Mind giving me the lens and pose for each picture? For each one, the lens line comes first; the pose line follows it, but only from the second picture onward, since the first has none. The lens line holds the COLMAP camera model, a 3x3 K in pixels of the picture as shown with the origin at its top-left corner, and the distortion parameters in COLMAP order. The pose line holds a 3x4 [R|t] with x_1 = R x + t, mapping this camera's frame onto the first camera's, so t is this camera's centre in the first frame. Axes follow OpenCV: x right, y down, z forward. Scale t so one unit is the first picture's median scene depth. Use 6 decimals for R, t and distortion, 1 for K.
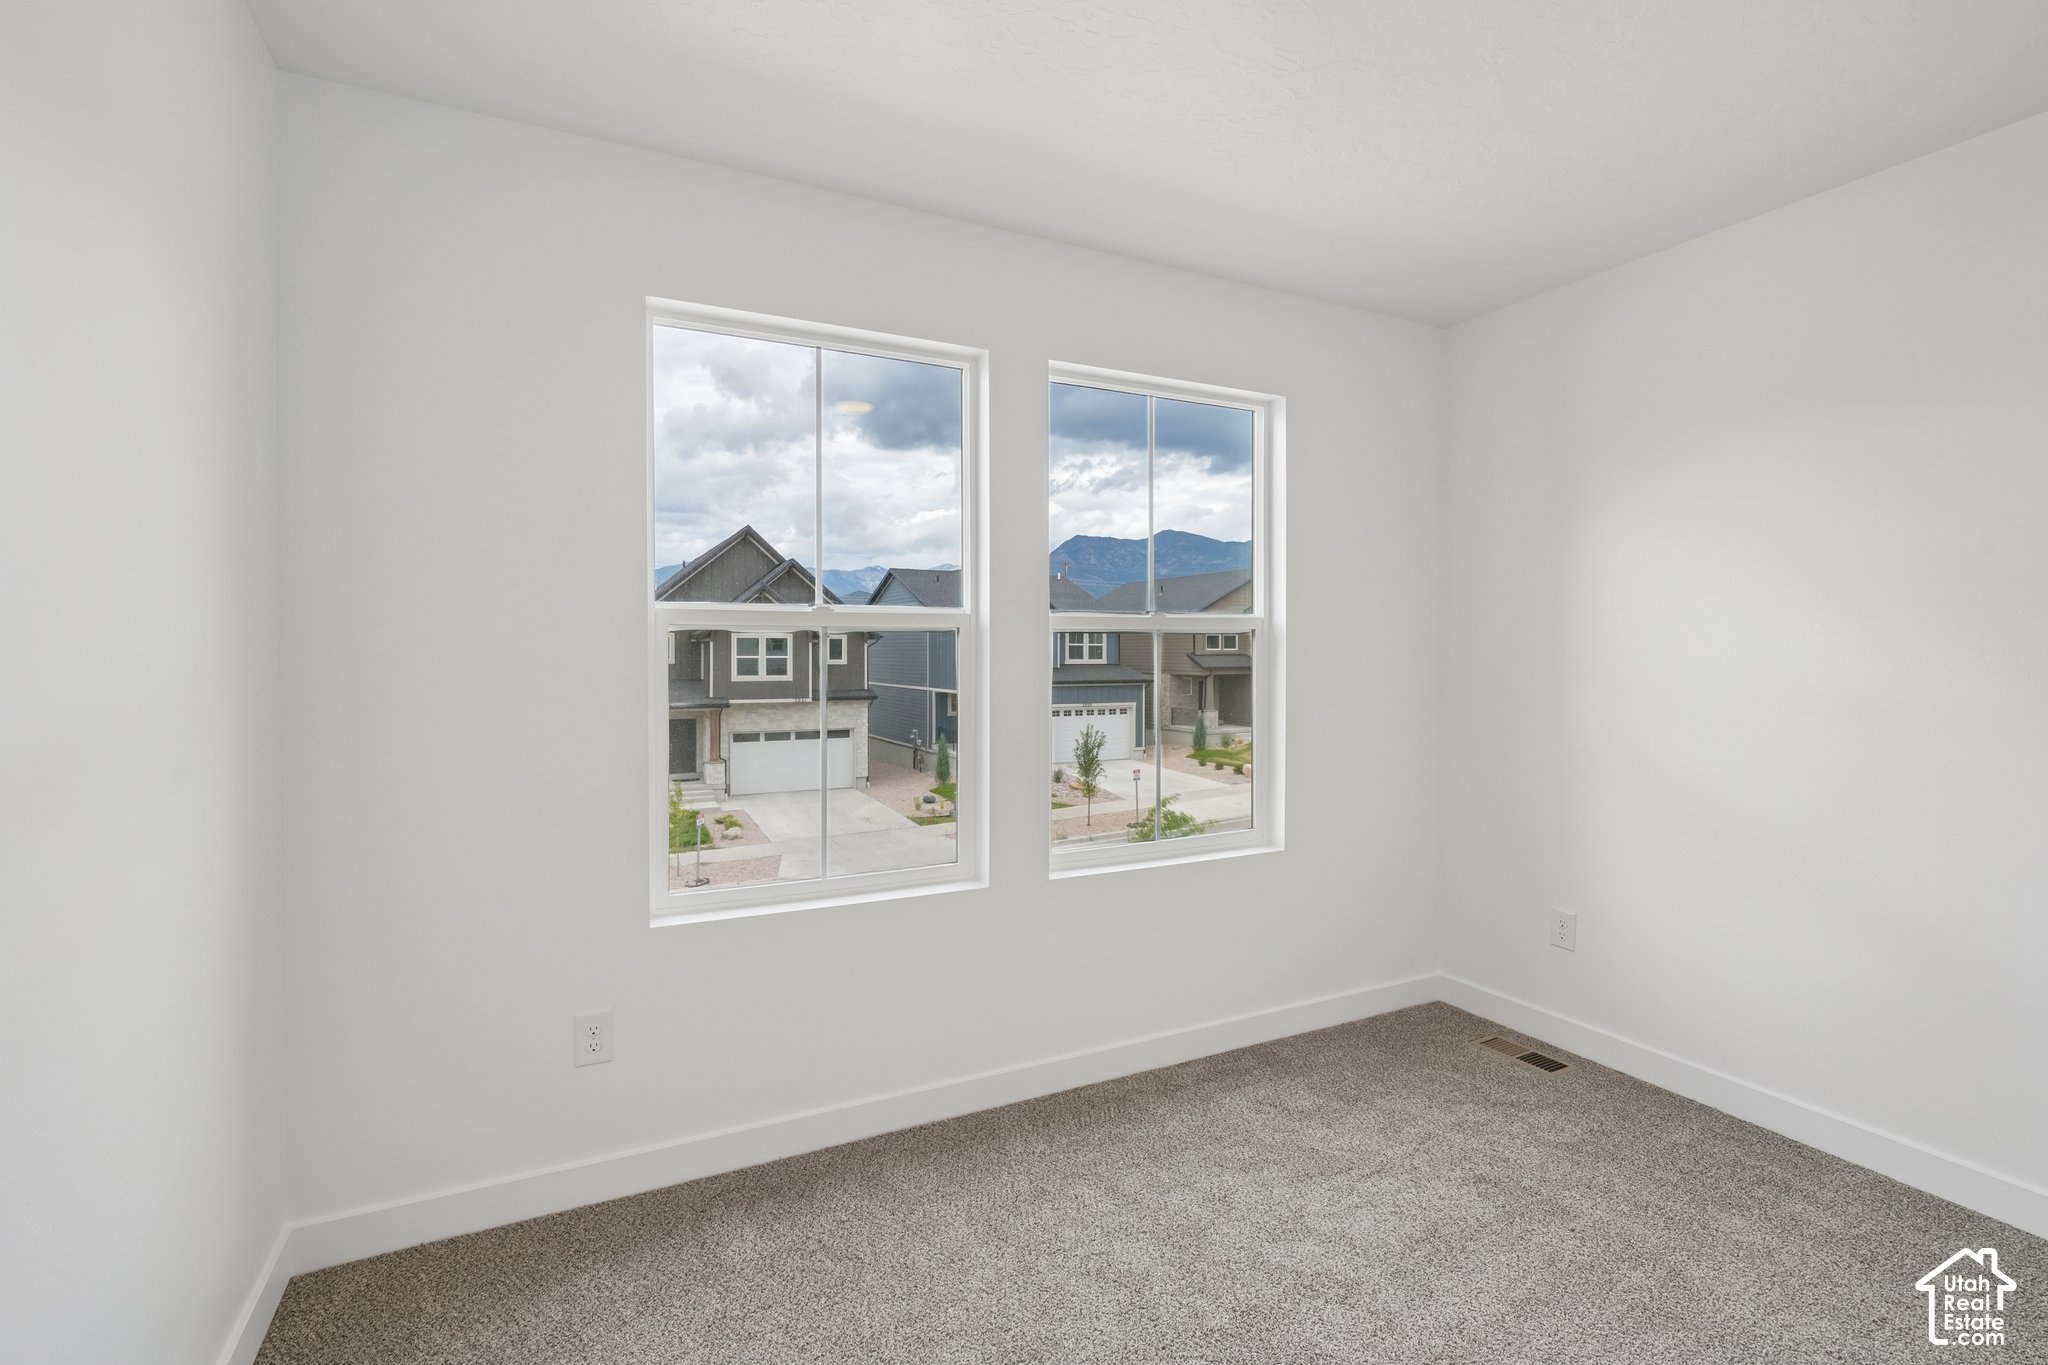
lens RADIAL K [[926.6, 0, 1028.5], [0, 926.6, 670.5], [0, 0, 1]] dist [-0.004041, 0.003055]
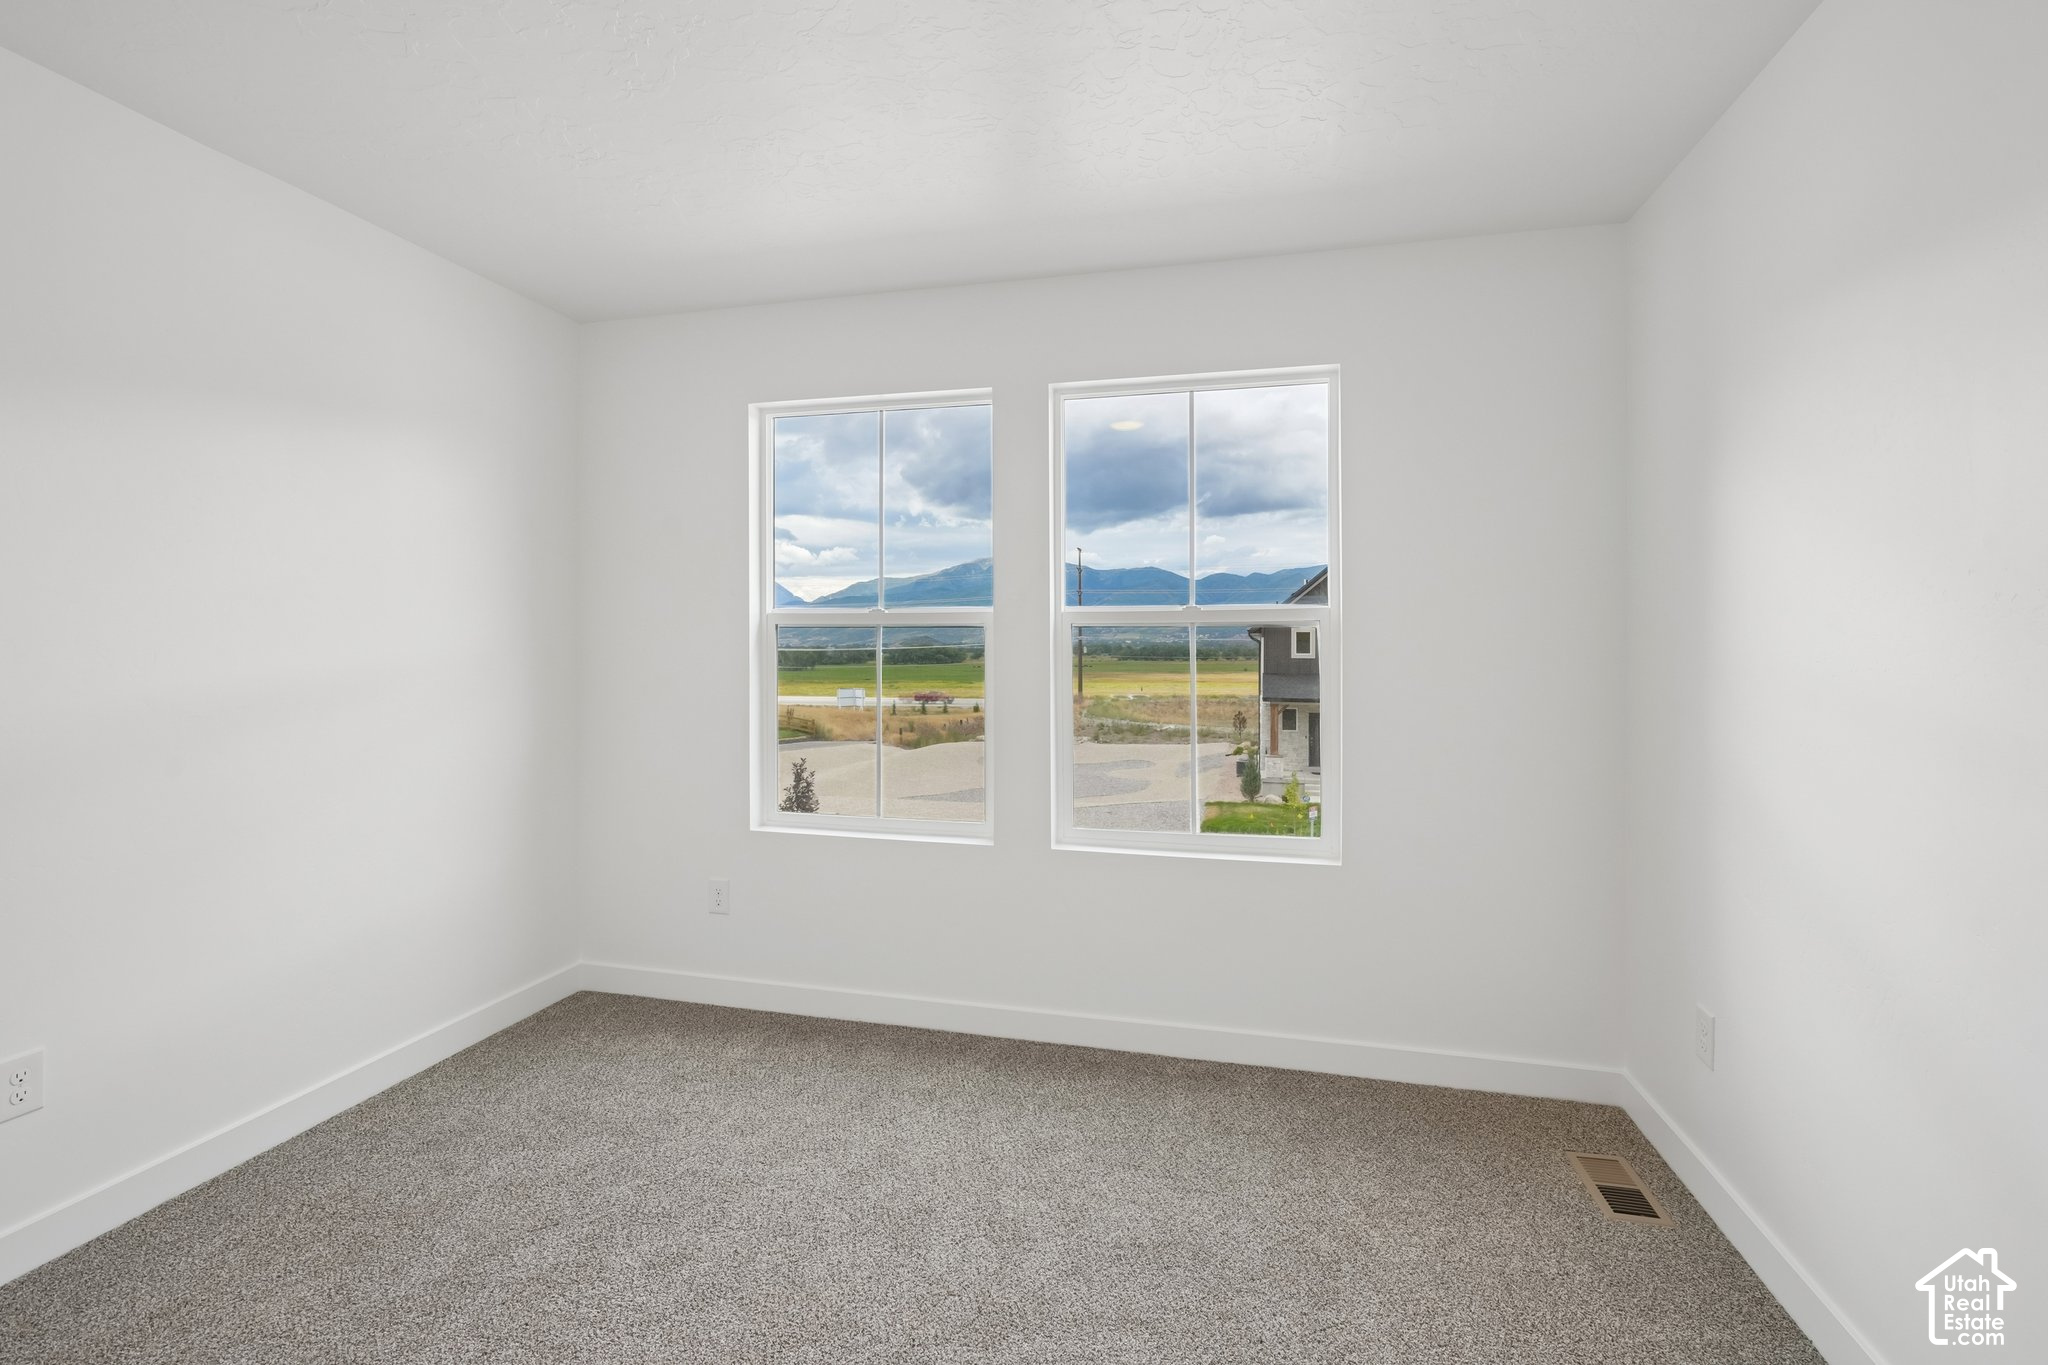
lens RADIAL K [[926.6, 0, 1023.5], [0, 926.6, 673.2], [0, 0, 1]] dist [-0.004041, 0.003055]
pose [[0.761239, 0.020861, -0.648135, 0.709424], [-0.019219, 0.999769, 0.009606, 0.003092], [0.648186, 0.005144, 0.761464, 0.128679]]
